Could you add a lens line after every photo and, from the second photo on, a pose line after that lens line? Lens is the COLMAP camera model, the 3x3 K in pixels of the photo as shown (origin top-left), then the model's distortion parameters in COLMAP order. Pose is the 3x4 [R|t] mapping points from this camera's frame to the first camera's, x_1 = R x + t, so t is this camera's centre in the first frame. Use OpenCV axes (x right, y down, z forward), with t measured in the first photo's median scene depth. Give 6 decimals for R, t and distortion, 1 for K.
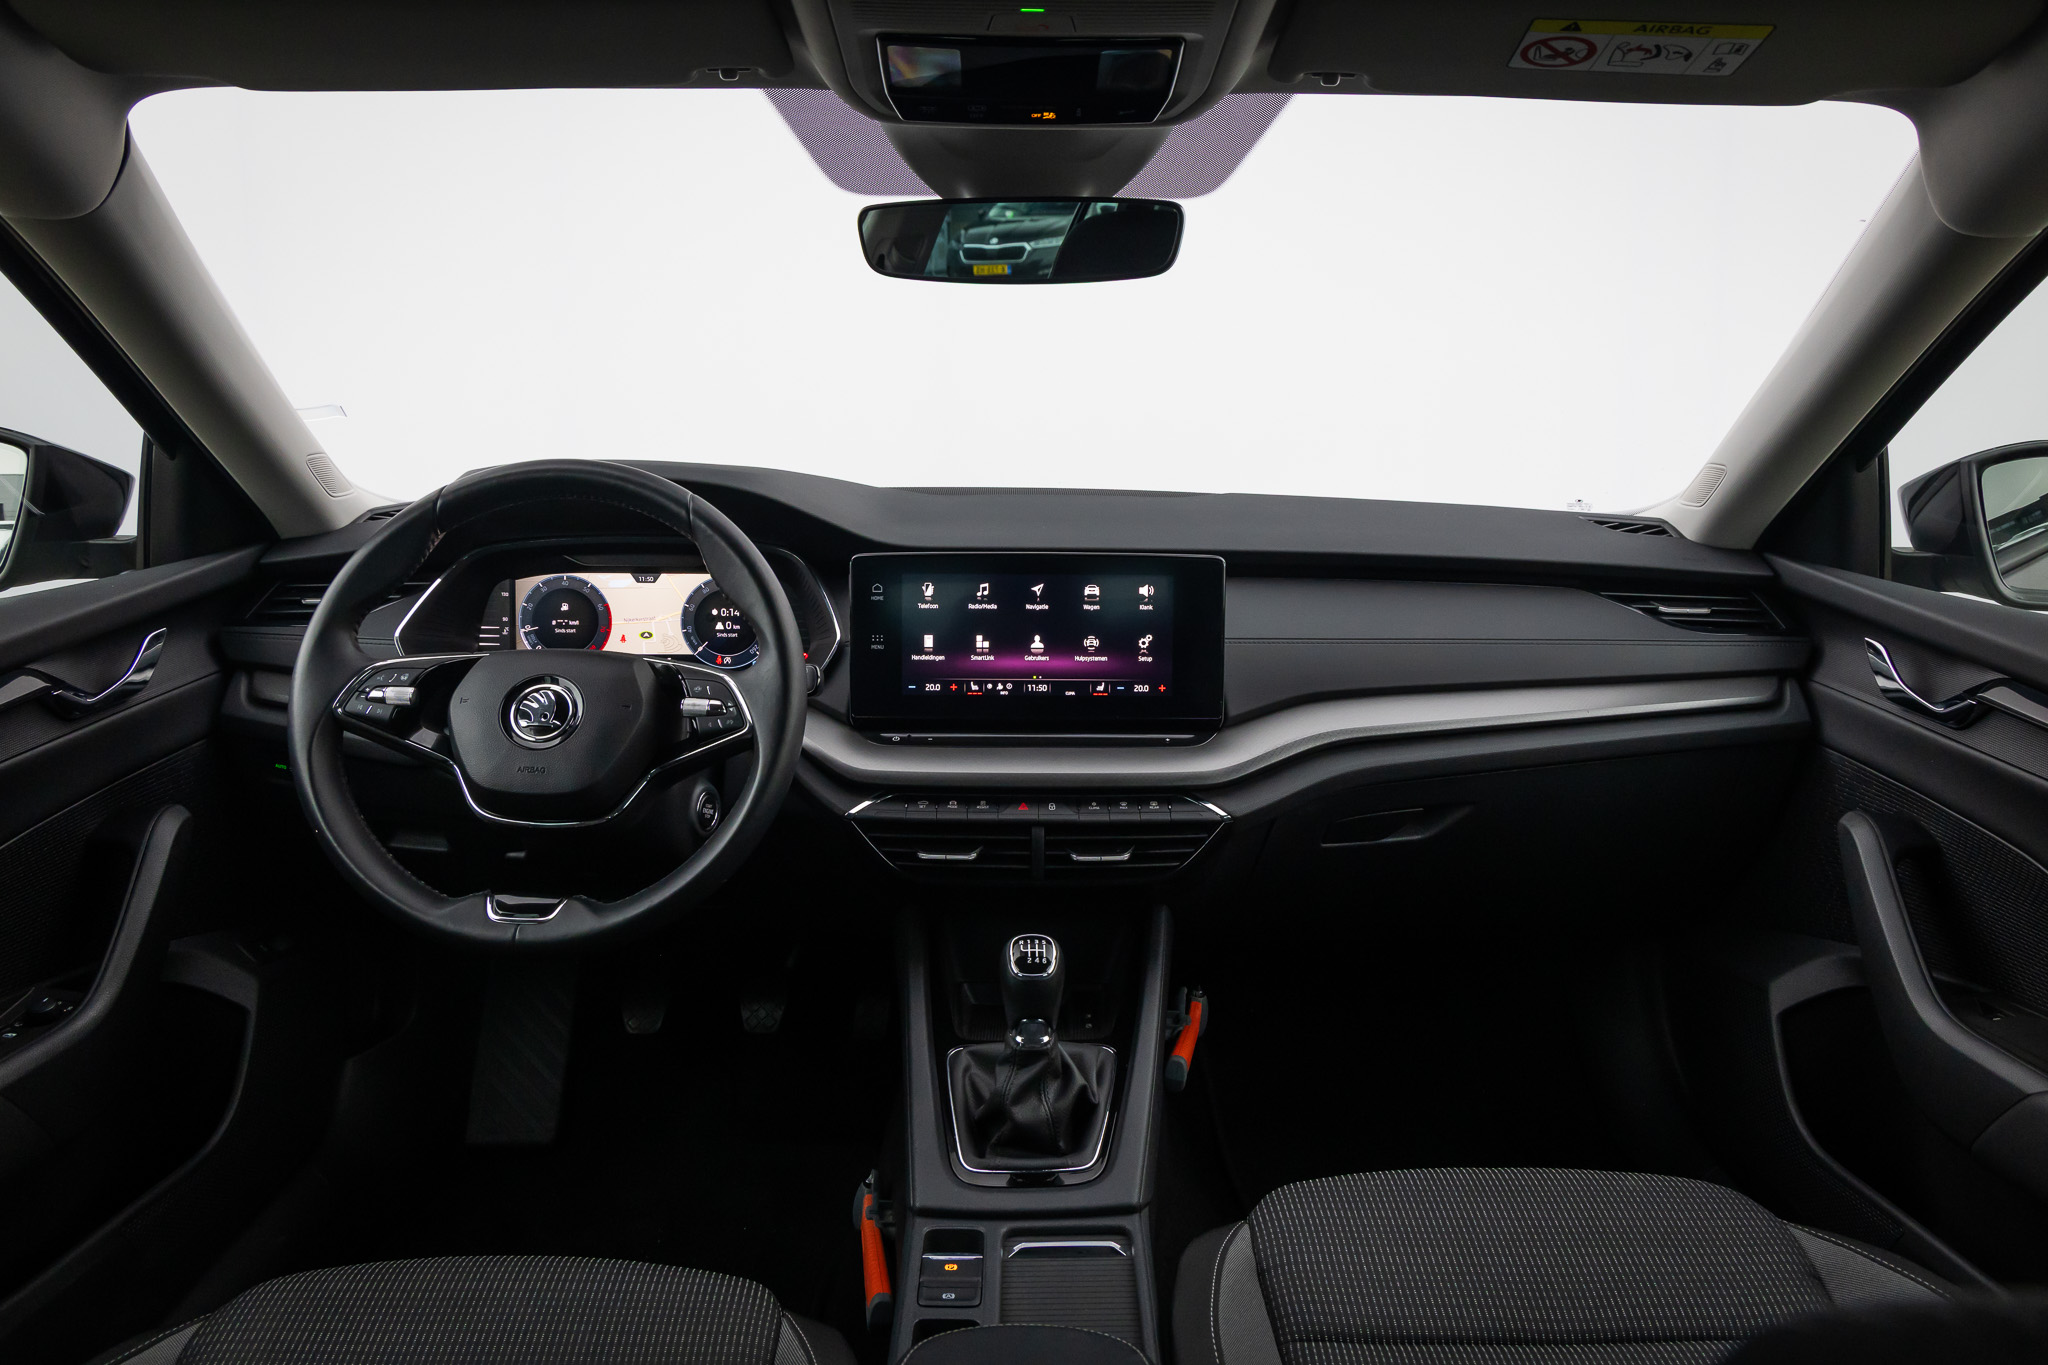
lens RADIAL K [[1380.4, 0, 1035.8], [0, 1380.4, 678.8], [0, 0, 1]] dist [0.001116, 0.000930]
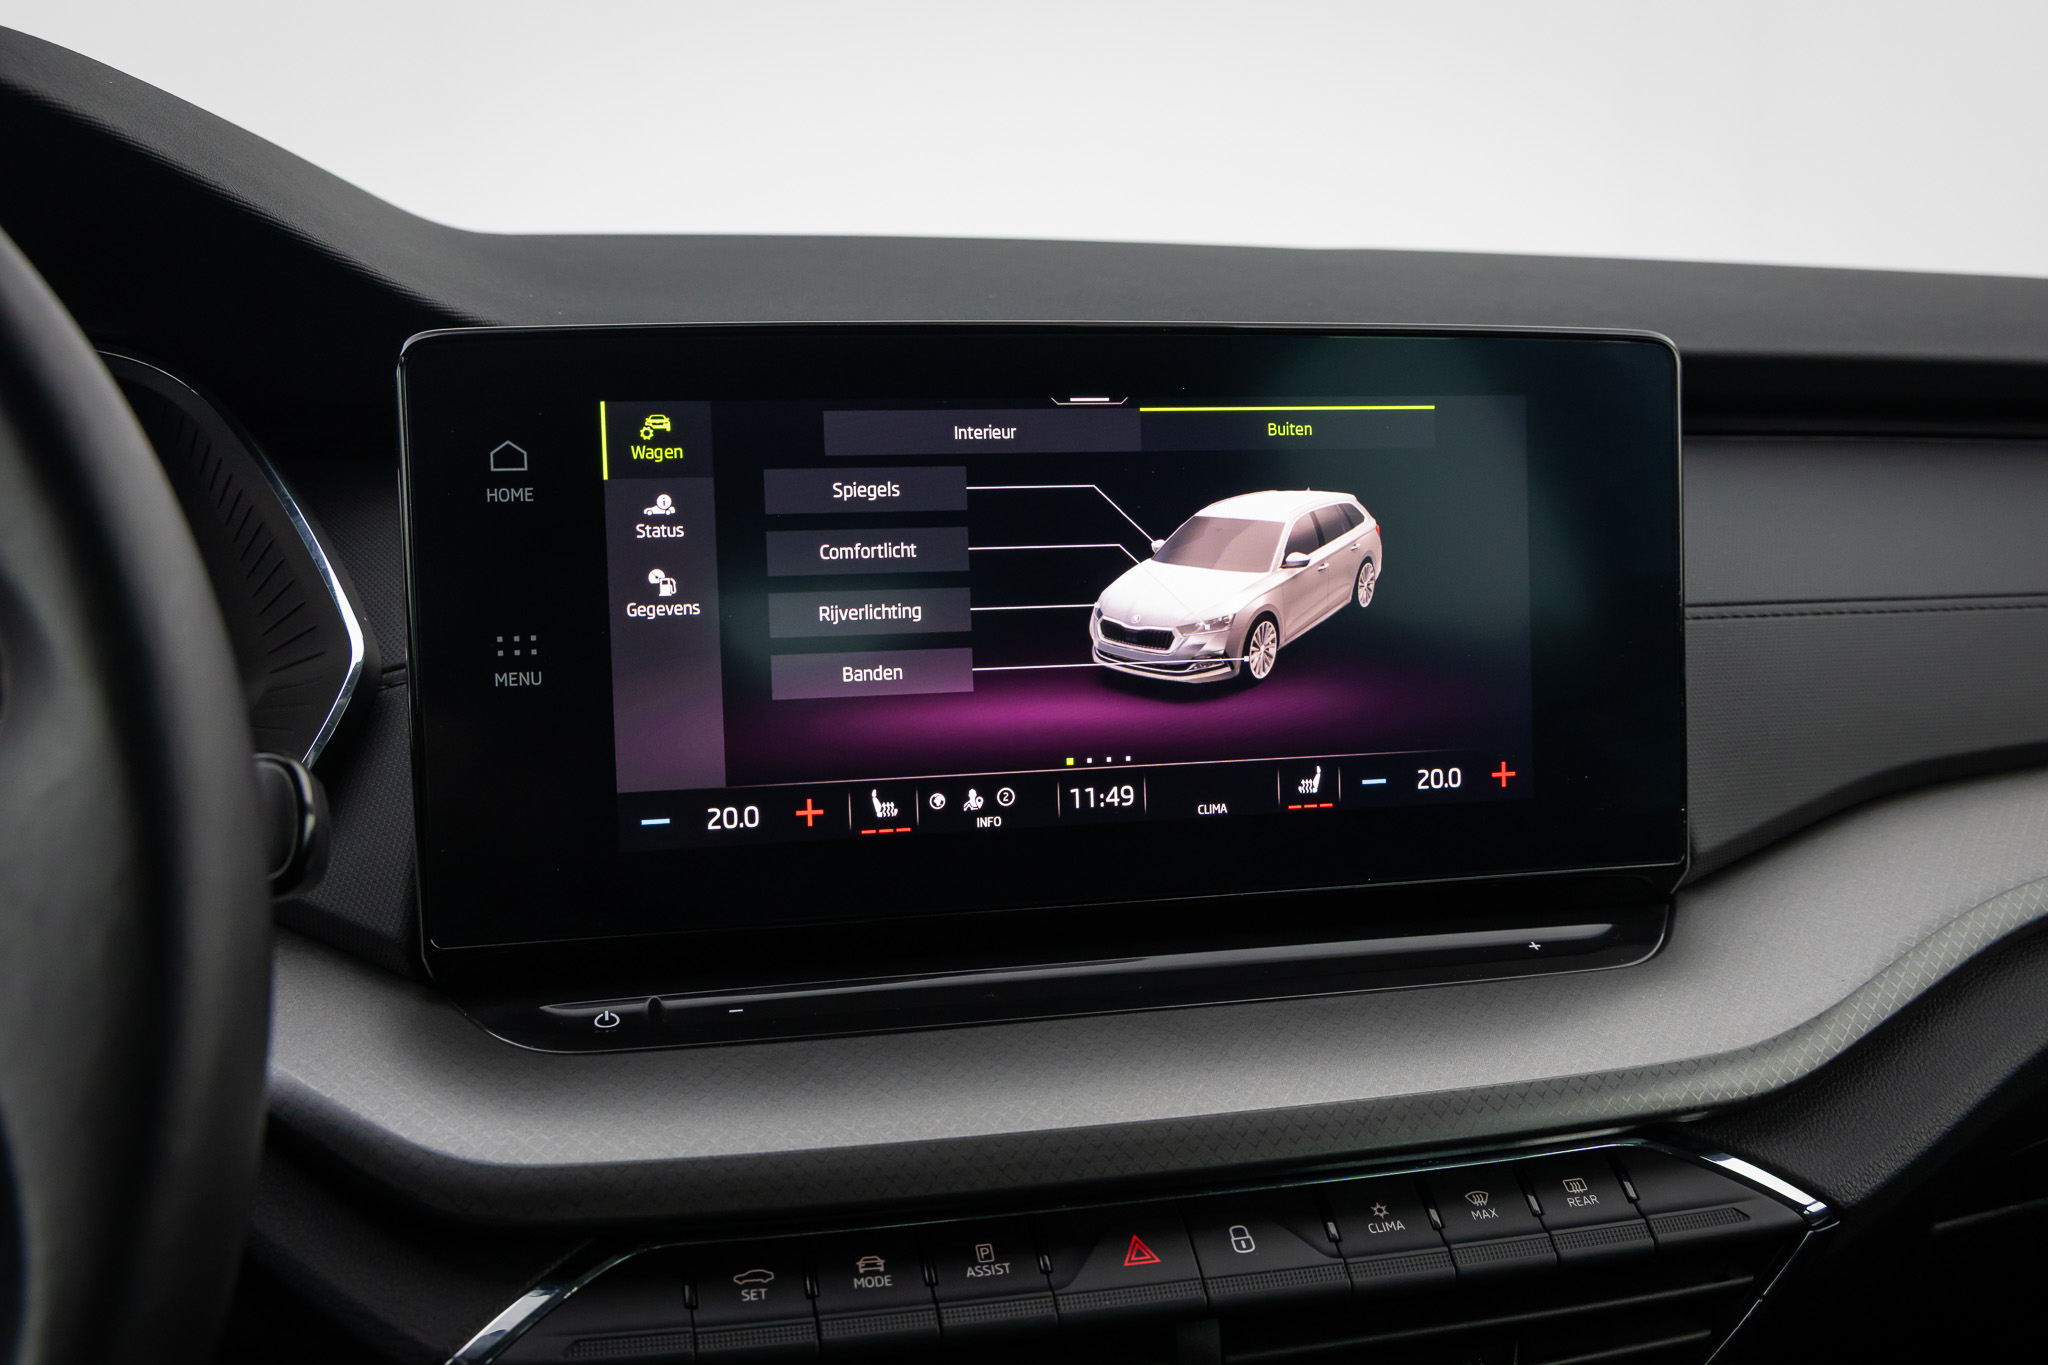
lens RADIAL K [[2022.7, 0, 1028.1], [0, 2022.7, 687.6], [0, 0, 1]] dist [-0.013878, 0.000000]
pose [[0.972599, -0.046378, 0.227815, -0.108162], [0.056245, 0.997731, -0.037009, -0.001518], [-0.225581, 0.048809, 0.973001, 0.601416]]
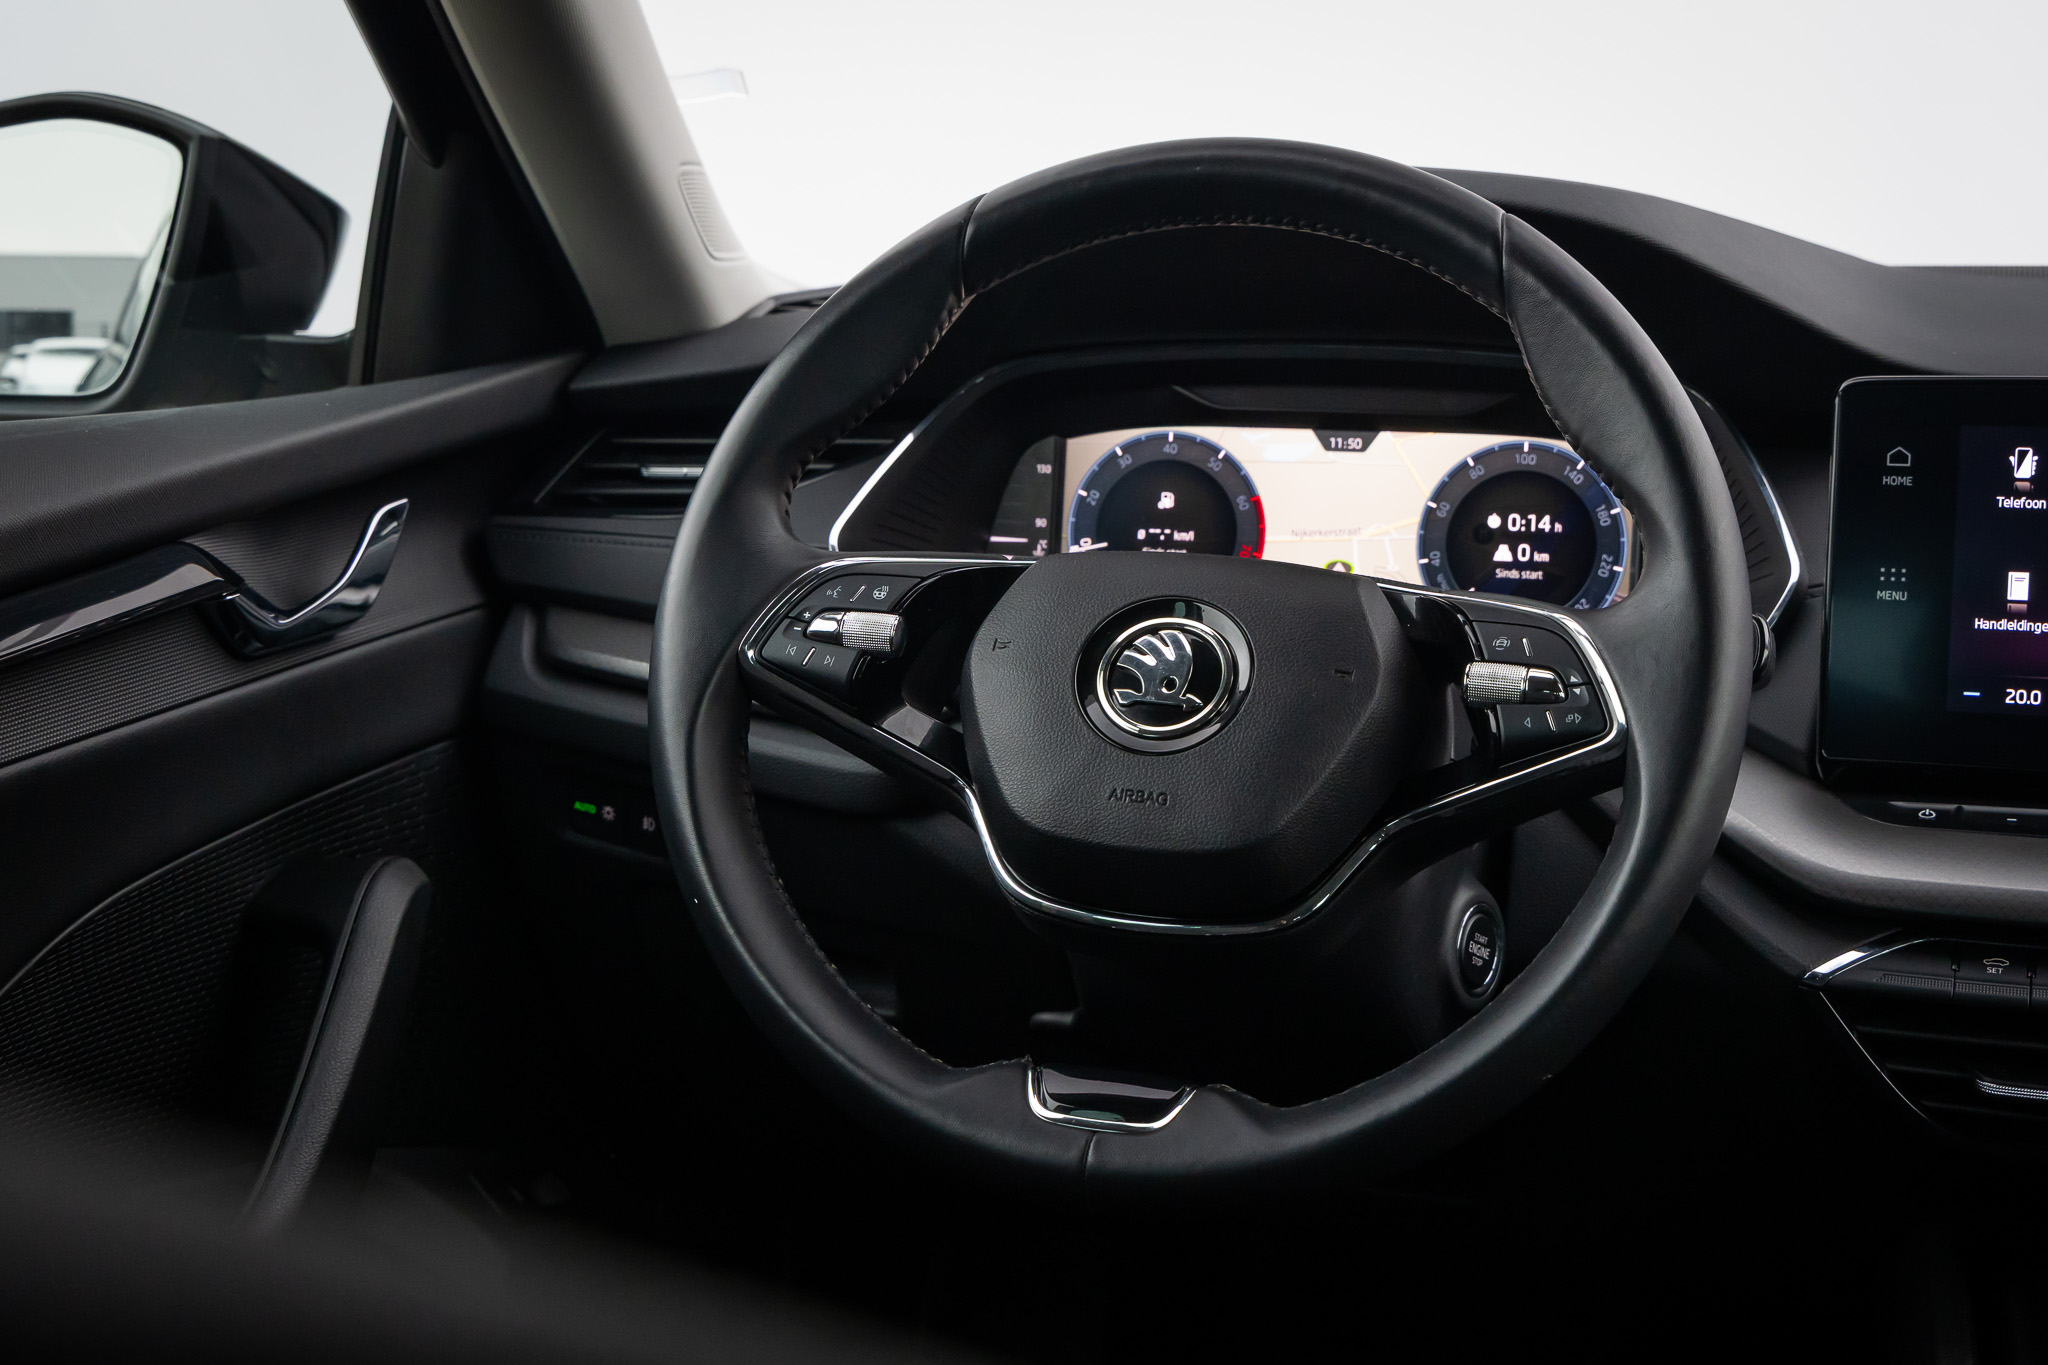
lens RADIAL K [[3229.9, 0, 1030.2], [0, 3229.9, 686.5], [0, 0, 1]] dist [0.002294, 0.000000]
pose [[0.952593, 0.044001, -0.301047, -0.066879], [-0.061933, 0.996813, -0.050277, 0.071501], [0.297876, 0.066538, 0.952283, -0.024340]]
